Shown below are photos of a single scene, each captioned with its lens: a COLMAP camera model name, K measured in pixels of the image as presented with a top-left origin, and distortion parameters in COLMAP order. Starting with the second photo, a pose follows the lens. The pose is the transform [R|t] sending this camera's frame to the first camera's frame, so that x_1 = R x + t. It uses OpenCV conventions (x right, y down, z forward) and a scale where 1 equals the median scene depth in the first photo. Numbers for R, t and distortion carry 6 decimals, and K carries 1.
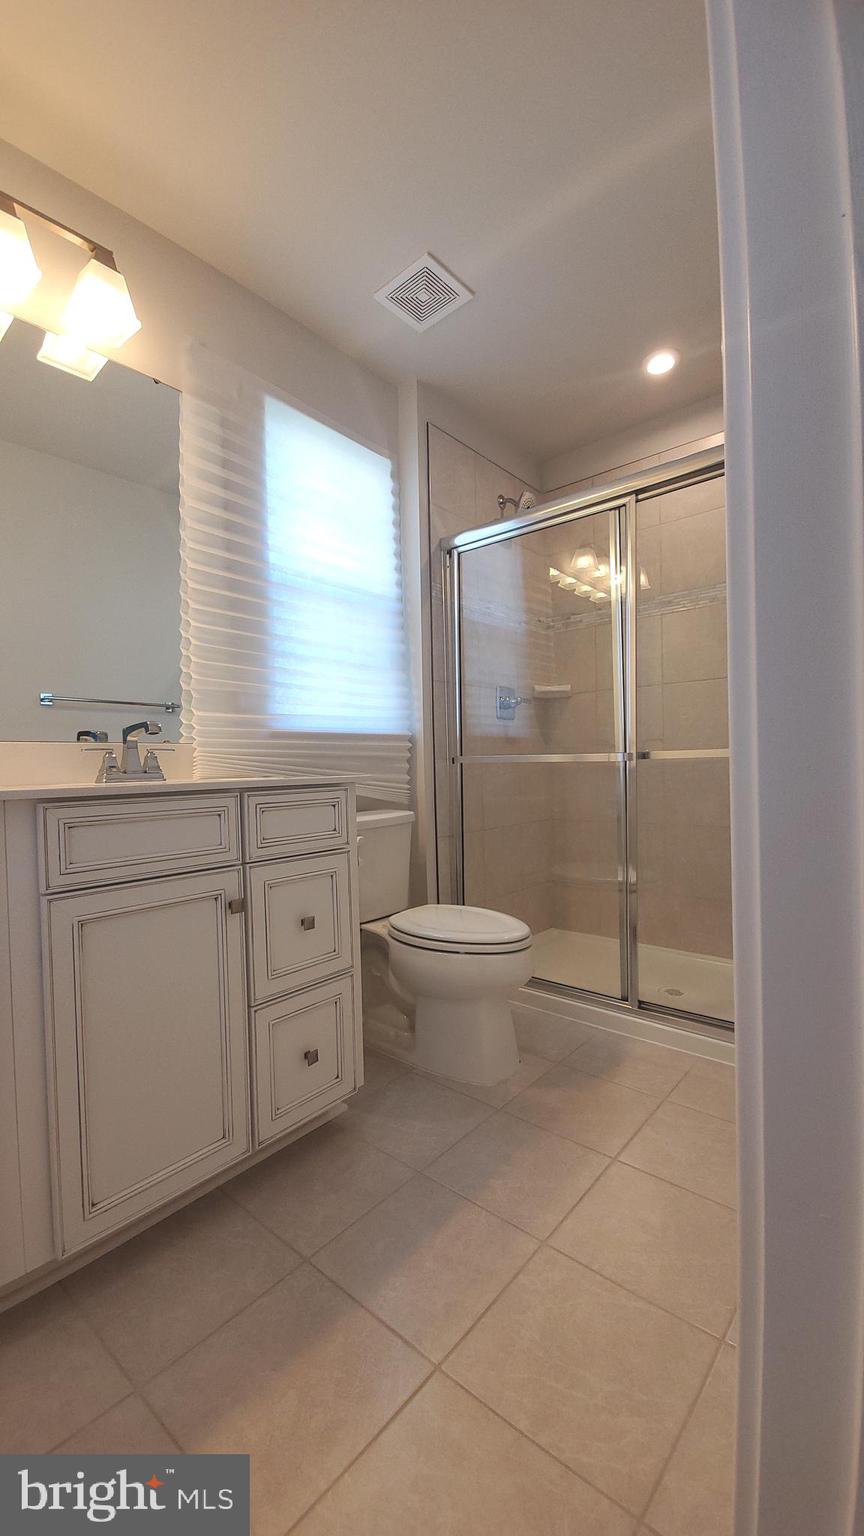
lens RADIAL K [[612.4, 0, 419.0], [0, 612.4, 780.5], [0, 0, 1]] dist [0.003700, -0.009490]
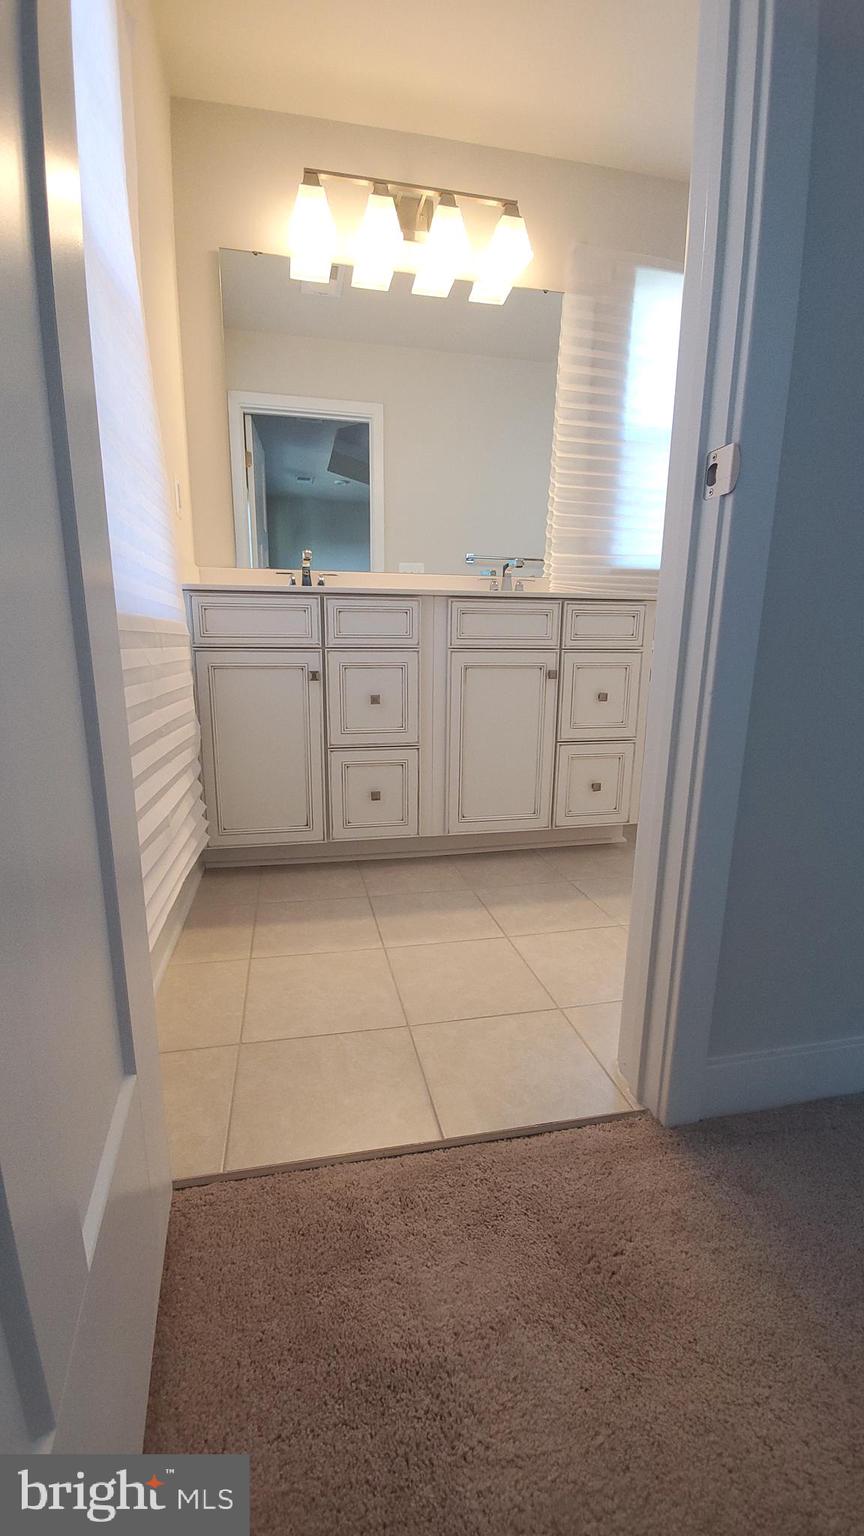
lens RADIAL K [[612.4, 0, 415.7], [0, 612.4, 787.6], [0, 0, 1]] dist [0.003700, -0.009490]
pose [[0.797465, 0.161590, -0.581324, 0.264611], [-0.035804, 0.974446, 0.221749, 0.102166], [0.602302, -0.156024, 0.782872, -0.342331]]
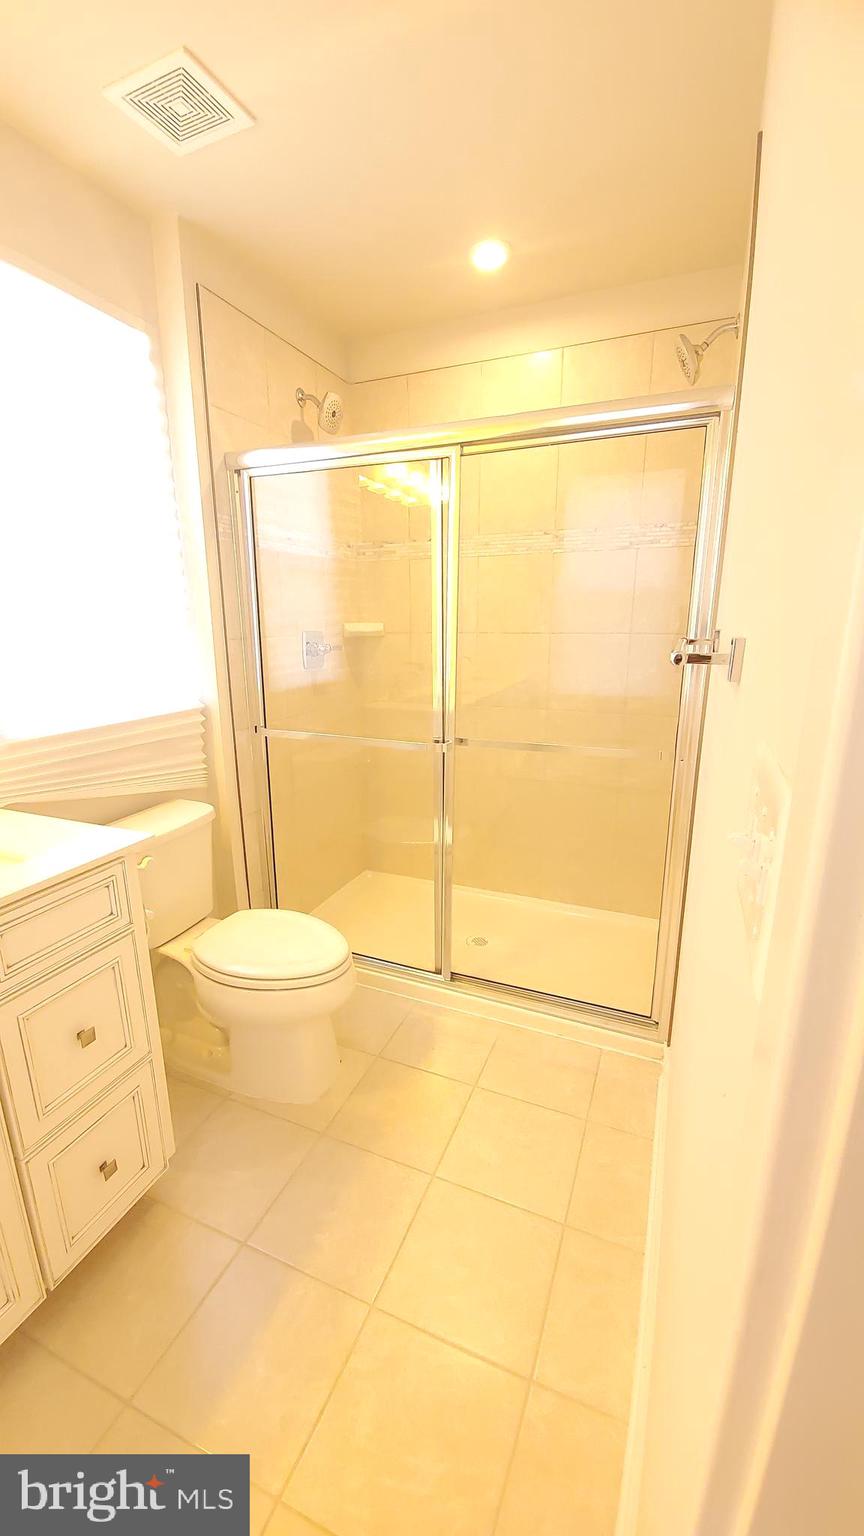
lens RADIAL K [[612.4, 0, 419.2], [0, 612.4, 771.6], [0, 0, 1]] dist [0.003700, -0.009490]
pose [[0.951773, -0.060424, 0.300793, 0.014044], [-0.008672, 0.974724, 0.223244, -0.230071], [-0.306680, -0.215086, 0.927192, 0.133224]]
